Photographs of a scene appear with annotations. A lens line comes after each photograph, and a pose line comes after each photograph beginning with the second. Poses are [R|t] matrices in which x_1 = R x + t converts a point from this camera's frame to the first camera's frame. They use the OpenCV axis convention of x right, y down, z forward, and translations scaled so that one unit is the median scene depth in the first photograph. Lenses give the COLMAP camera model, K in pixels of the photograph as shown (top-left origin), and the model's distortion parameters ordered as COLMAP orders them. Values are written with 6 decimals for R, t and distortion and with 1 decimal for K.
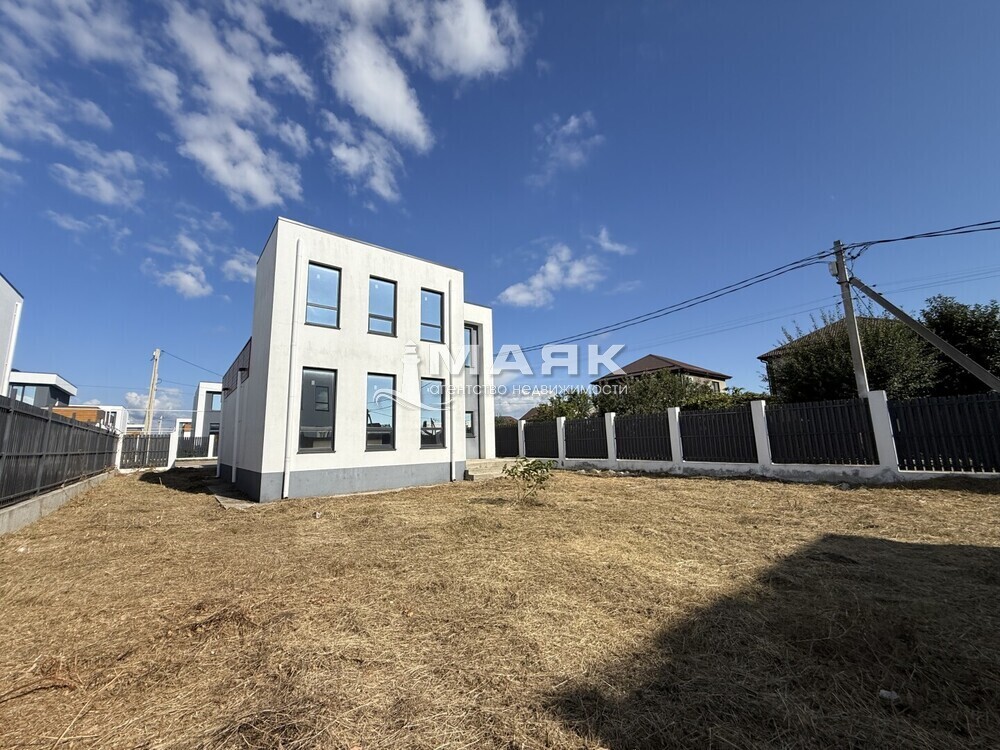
lens RADIAL K [[400.4, 0, 496.5], [0, 400.4, 376.3], [0, 0, 1]] dist [-0.001825, -0.000293]
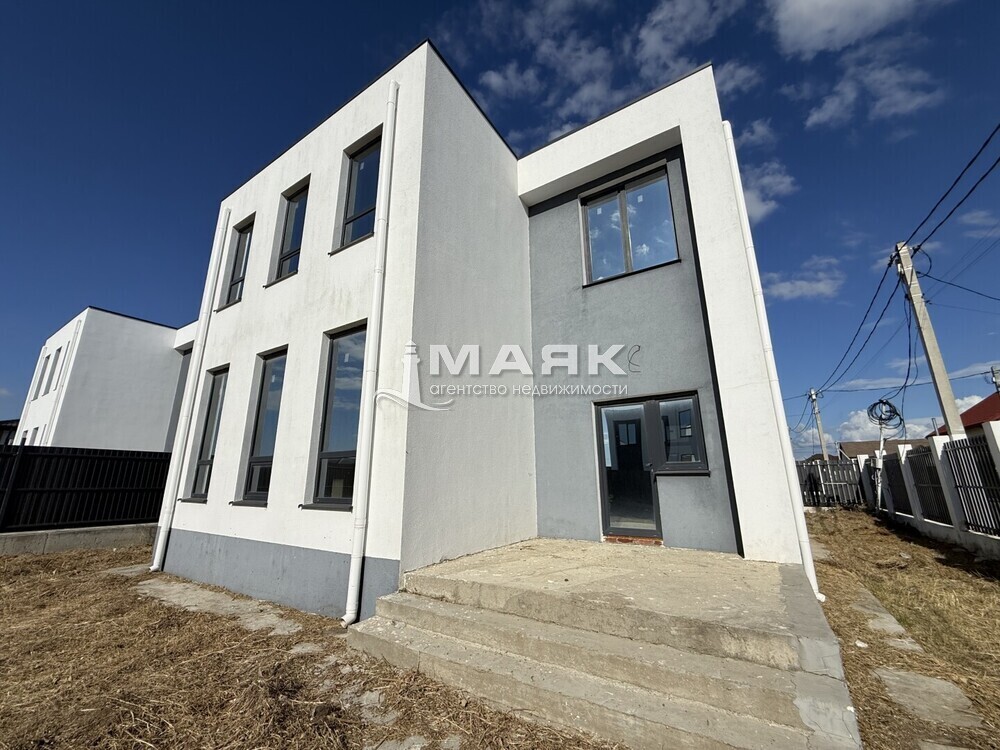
lens RADIAL K [[400.4, 0, 496.5], [0, 400.4, 376.3], [0, 0, 1]] dist [-0.001825, -0.000293]
pose [[0.327632, -0.216617, -0.919638, 0.192472], [0.153434, 0.972640, -0.174439, 0.111289], [0.932264, -0.083952, 0.351904, 0.758341]]
